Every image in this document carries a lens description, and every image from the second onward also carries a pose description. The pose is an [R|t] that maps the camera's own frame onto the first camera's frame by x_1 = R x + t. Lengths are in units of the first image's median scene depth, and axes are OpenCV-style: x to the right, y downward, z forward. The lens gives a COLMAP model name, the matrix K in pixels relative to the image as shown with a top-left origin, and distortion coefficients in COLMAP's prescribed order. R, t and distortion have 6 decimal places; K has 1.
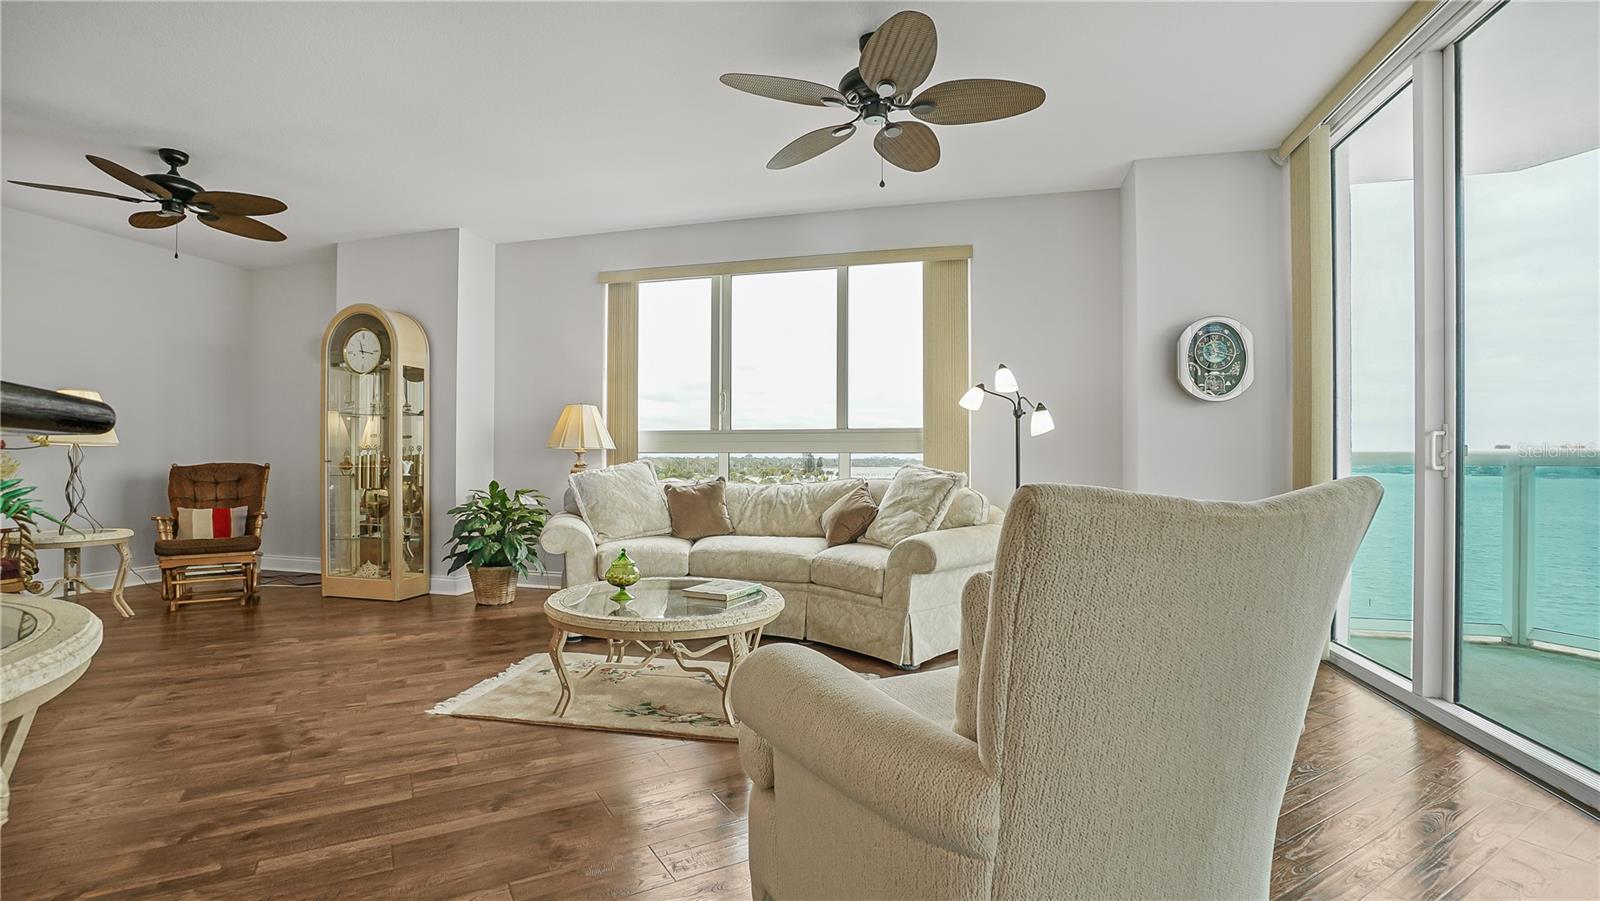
lens RADIAL K [[720.4, 0, 782.5], [0, 720.4, 450.9], [0, 0, 1]] dist [-0.023066, 0.000150]
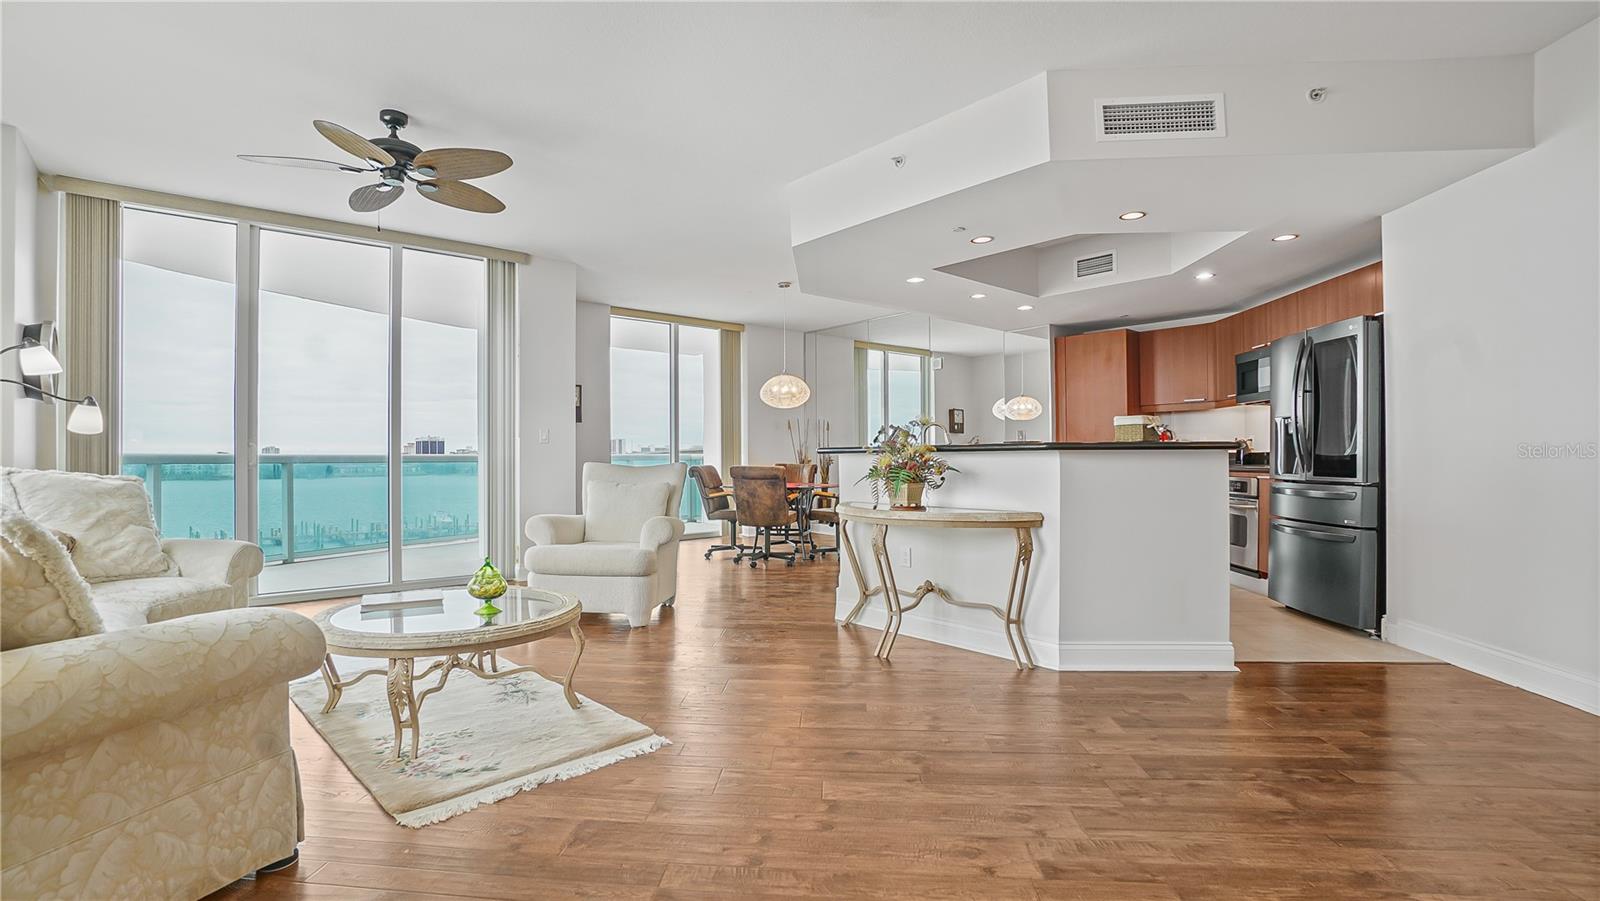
lens RADIAL K [[720.4, 0, 795.3], [0, 720.4, 457.4], [0, 0, 1]] dist [-0.023066, 0.000150]
pose [[-0.838194, 0.001710, 0.545370, -0.858147], [-0.002035, 0.999978, -0.006264, 0.014026], [-0.545369, -0.006360, -0.838172, 1.284258]]
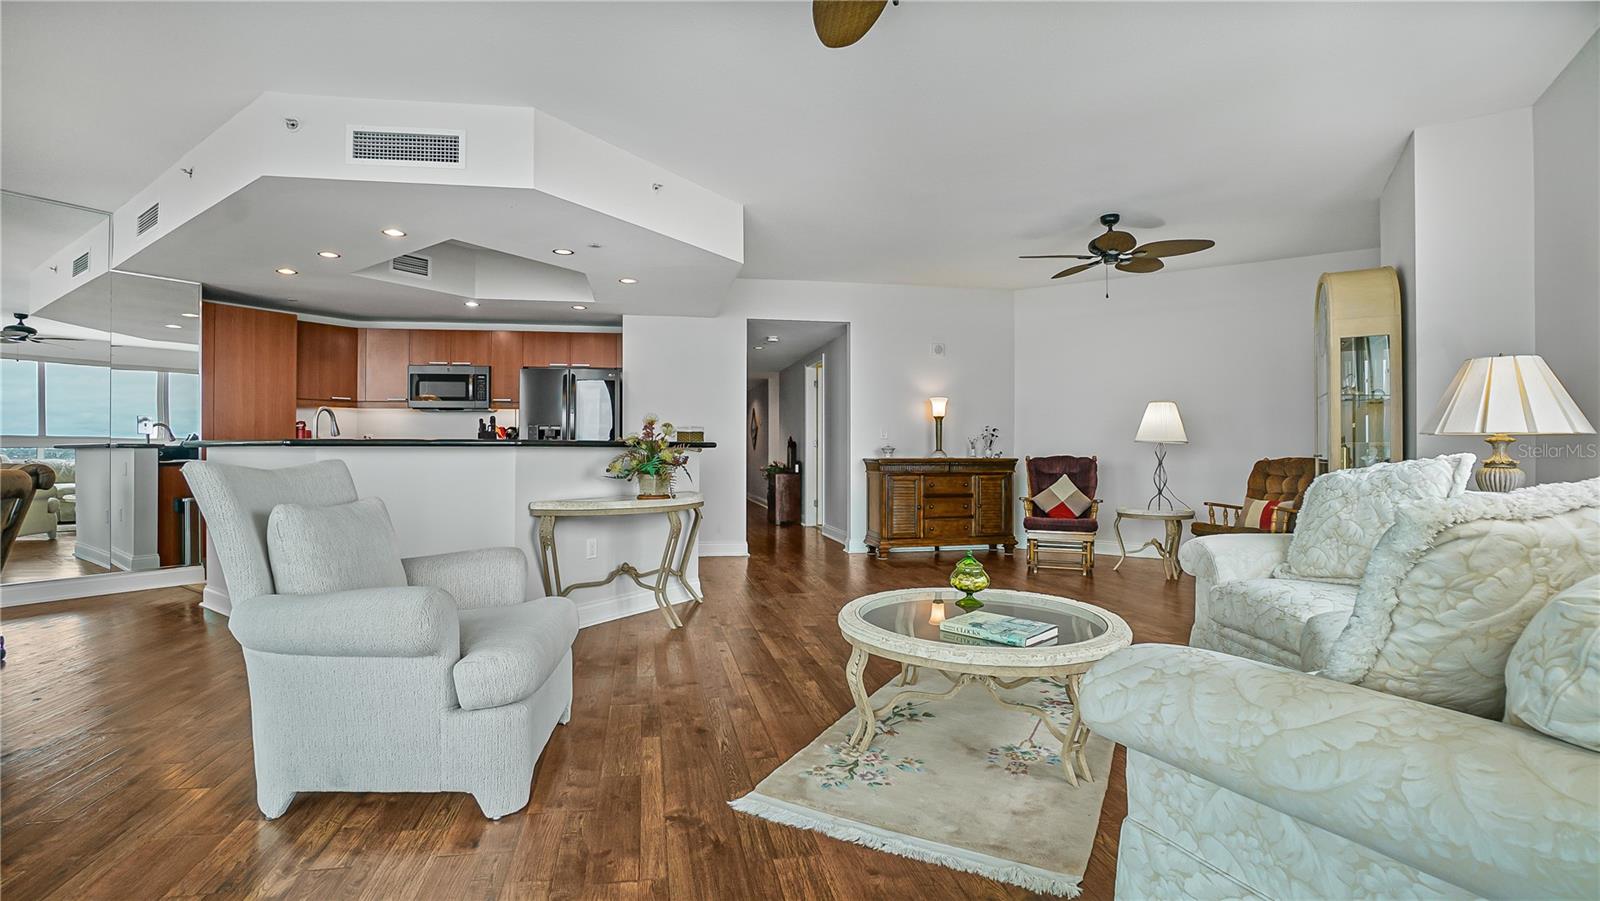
lens RADIAL K [[720.4, 0, 789.8], [0, 720.4, 451.3], [0, 0, 1]] dist [-0.023066, 0.000150]
pose [[-0.302493, -0.005258, -0.953137, 0.591042], [0.003681, 0.999971, -0.006685, 0.015684], [0.953145, -0.005530, -0.302465, 0.881136]]
